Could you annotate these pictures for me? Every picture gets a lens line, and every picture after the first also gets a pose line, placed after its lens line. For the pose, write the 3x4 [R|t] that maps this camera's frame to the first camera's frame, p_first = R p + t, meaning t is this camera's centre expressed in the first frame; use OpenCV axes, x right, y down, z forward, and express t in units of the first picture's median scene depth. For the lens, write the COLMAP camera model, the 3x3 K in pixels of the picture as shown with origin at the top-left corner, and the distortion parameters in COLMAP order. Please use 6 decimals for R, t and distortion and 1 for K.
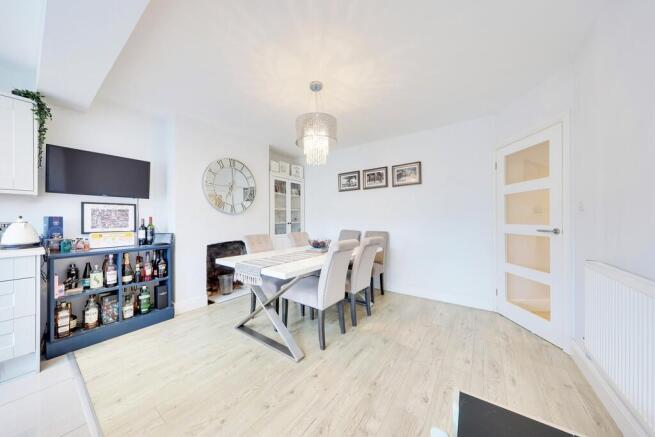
lens RADIAL K [[215.2, 0, 325.3], [0, 215.2, 218.4], [0, 0, 1]] dist [-0.000472, 0.000091]
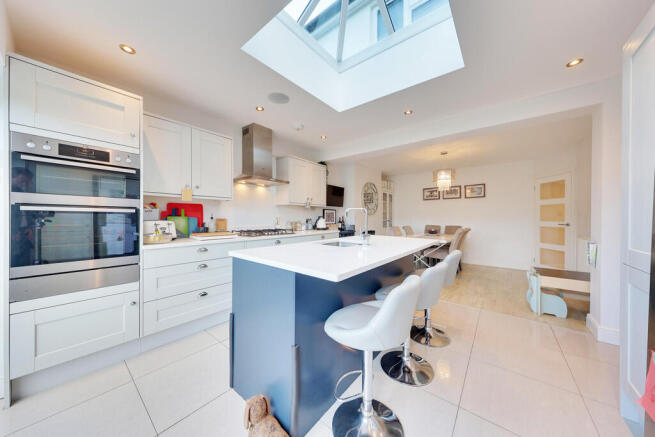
lens RADIAL K [[215.2, 0, 325.3], [0, 215.2, 217.8], [0, 0, 1]] dist [-0.000472, 0.000091]
pose [[0.998158, 0.006152, -0.060348, -0.865202], [-0.005932, 0.999975, 0.003821, -0.000366], [0.060370, -0.003456, 0.998170, -0.921618]]
